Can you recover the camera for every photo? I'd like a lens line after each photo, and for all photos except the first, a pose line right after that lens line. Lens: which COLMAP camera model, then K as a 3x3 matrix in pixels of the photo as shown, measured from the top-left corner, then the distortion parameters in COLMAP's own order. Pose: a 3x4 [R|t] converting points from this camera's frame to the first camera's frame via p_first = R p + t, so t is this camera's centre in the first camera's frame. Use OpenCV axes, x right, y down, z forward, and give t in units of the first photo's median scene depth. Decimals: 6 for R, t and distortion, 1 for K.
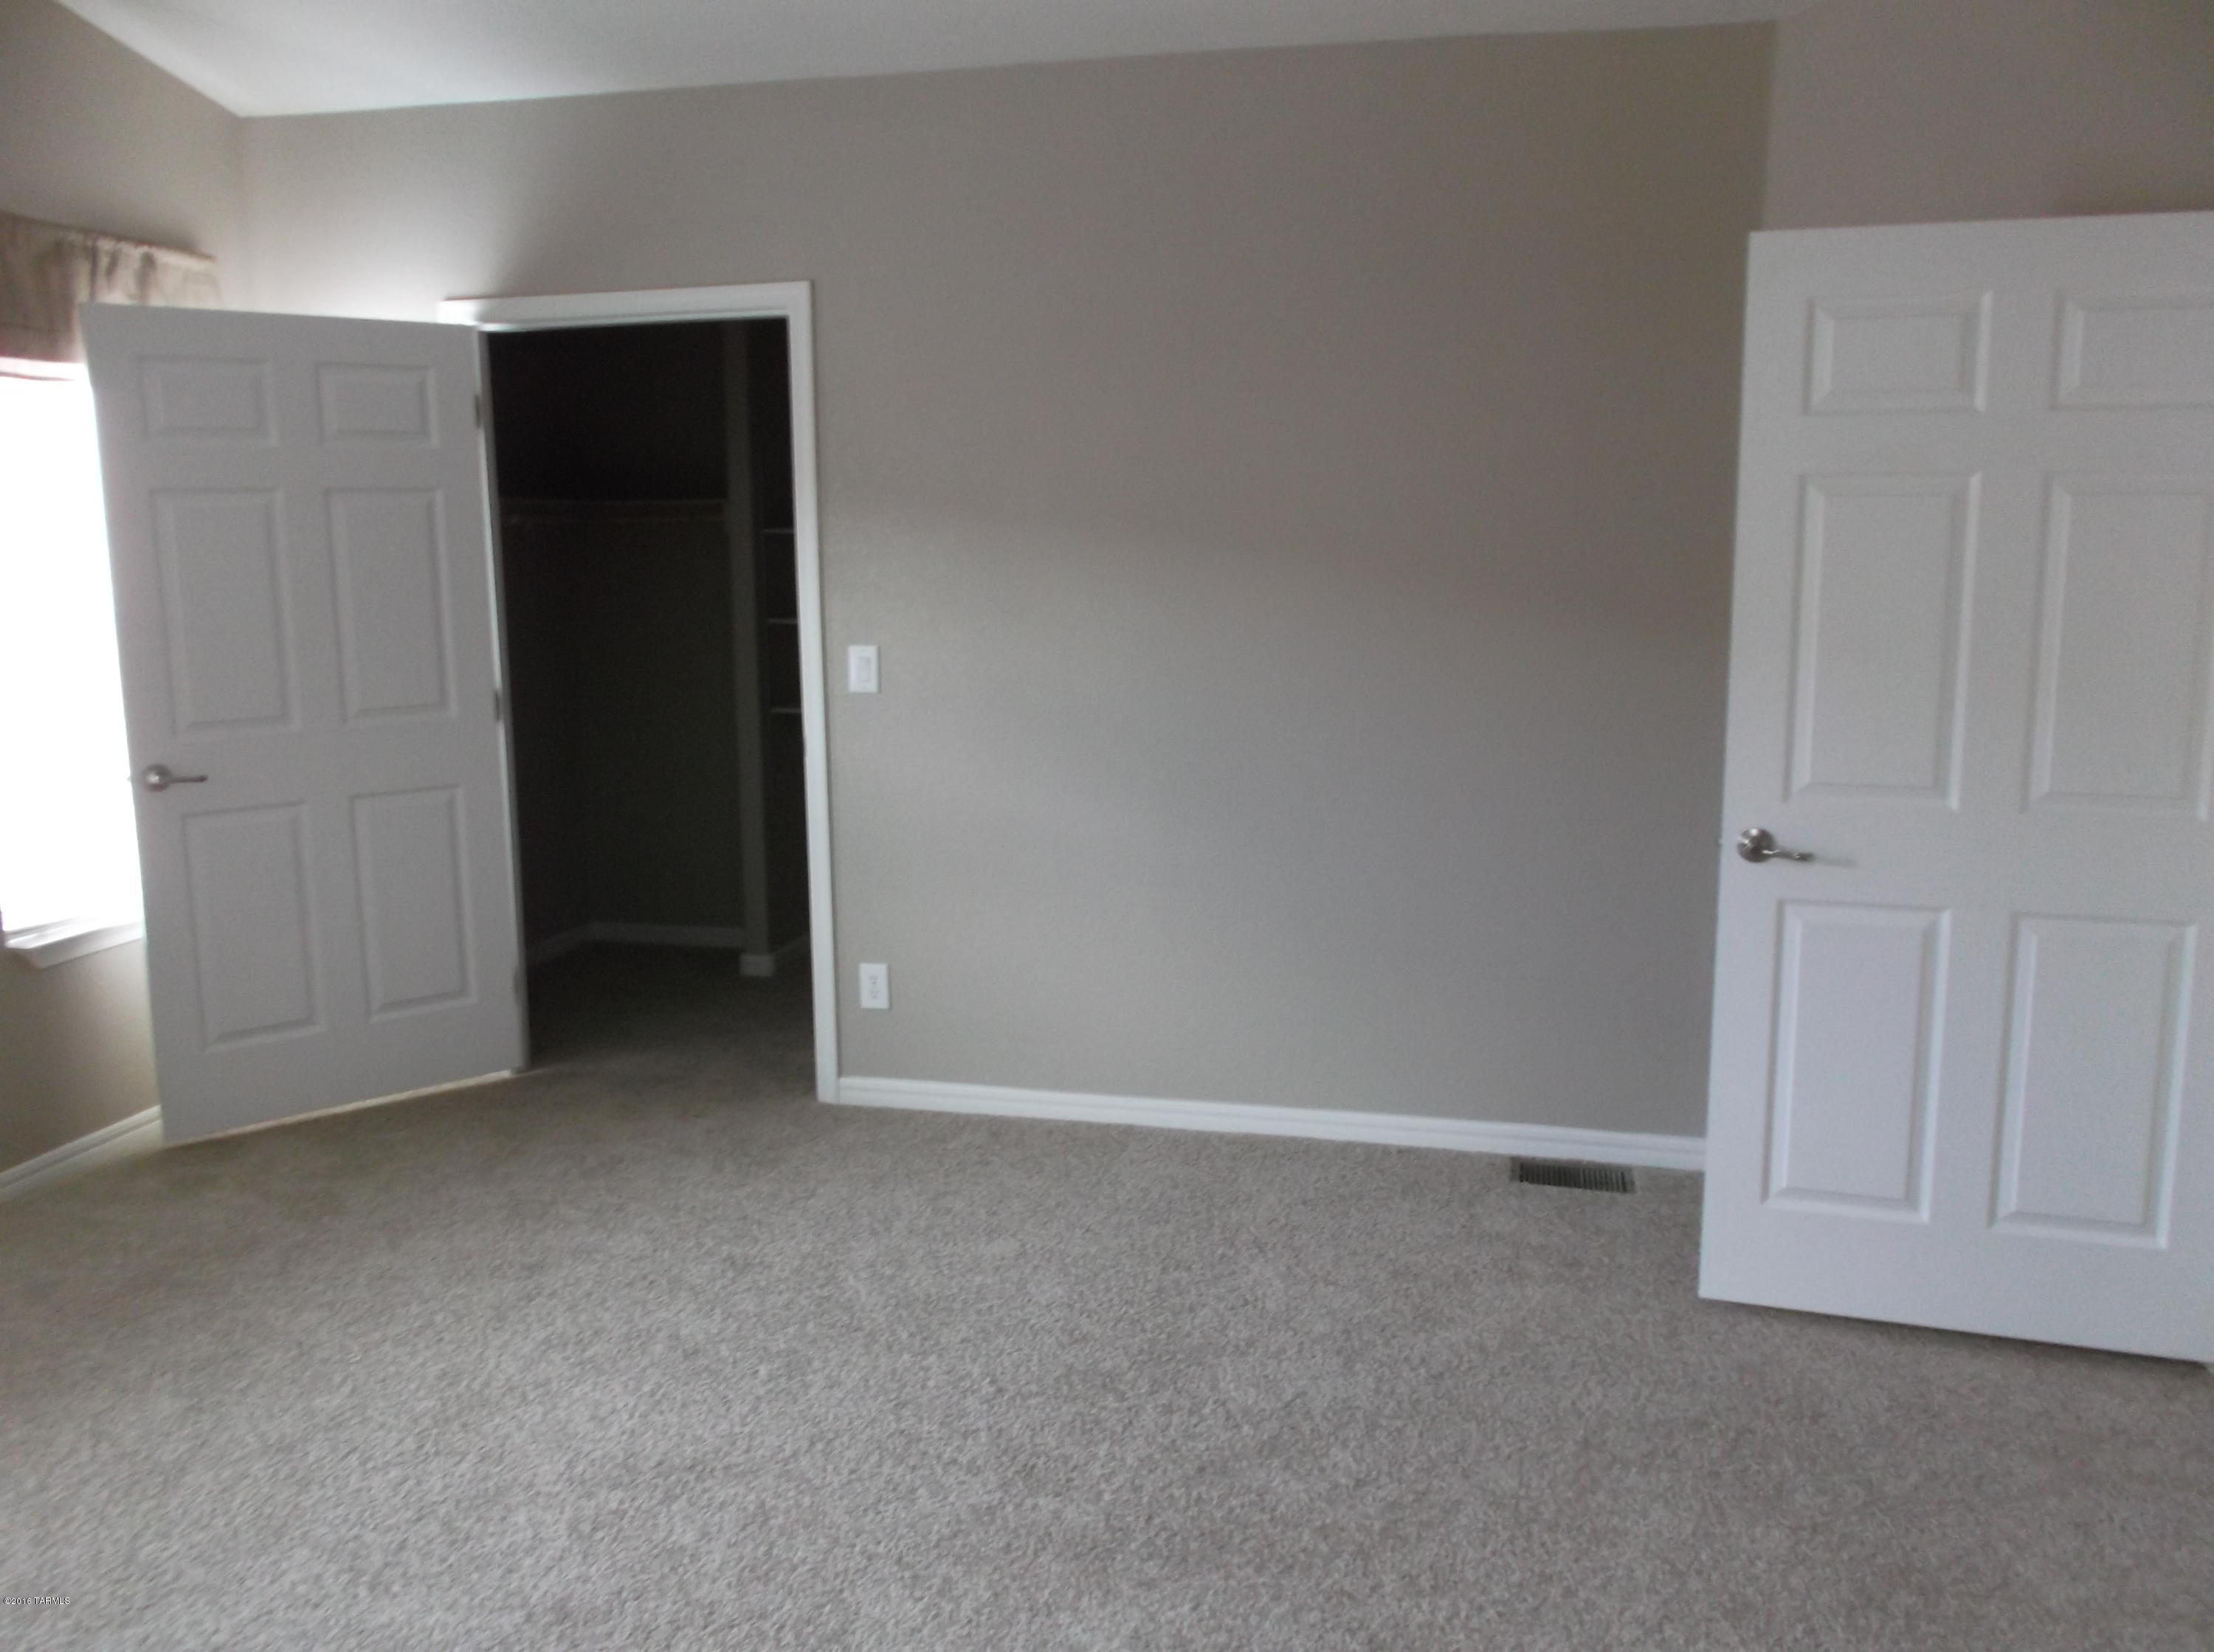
lens RADIAL K [[1779.9, 0, 1093.4], [0, 1779.9, 824.8], [0, 0, 1]] dist [0.001081, 0.009996]
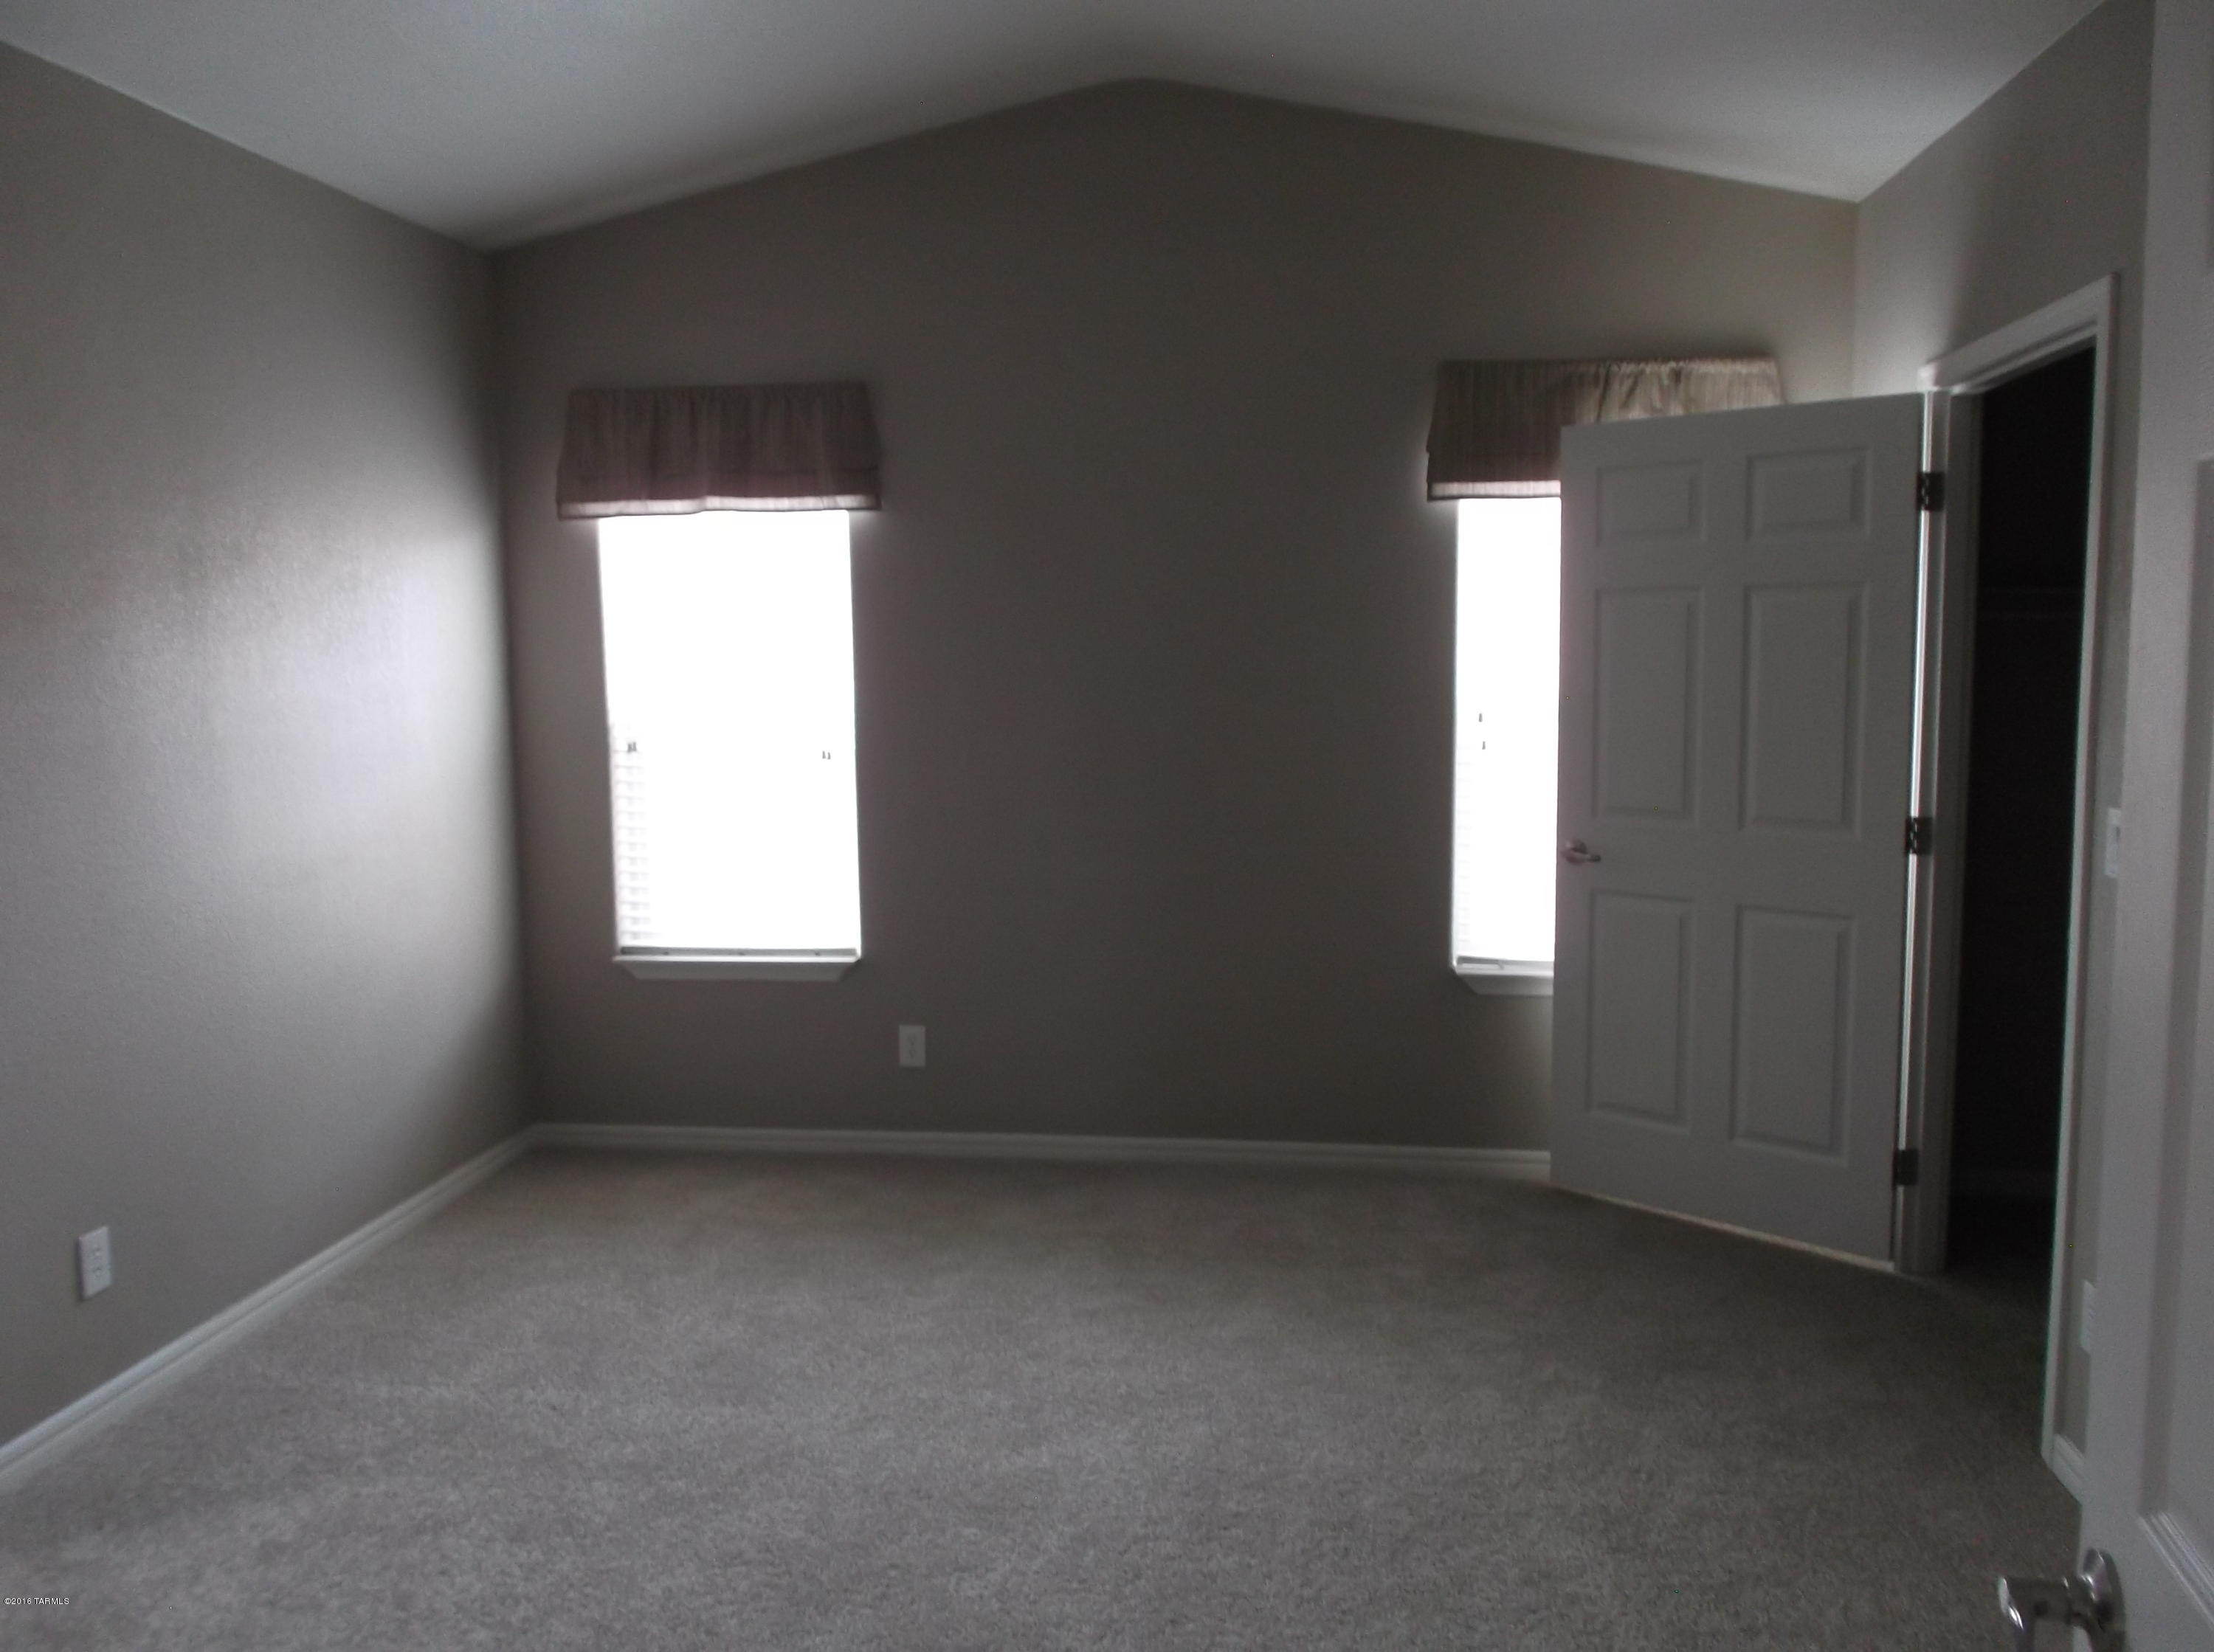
lens RADIAL K [[1779.9, 0, 1095.2], [0, 1779.9, 819.6], [0, 0, 1]] dist [0.001081, 0.009996]
pose [[0.093206, 0.116850, -0.988766, 0.509530], [-0.169259, 0.980494, 0.099917, -0.101515], [0.981154, 0.158045, 0.111165, 0.571795]]
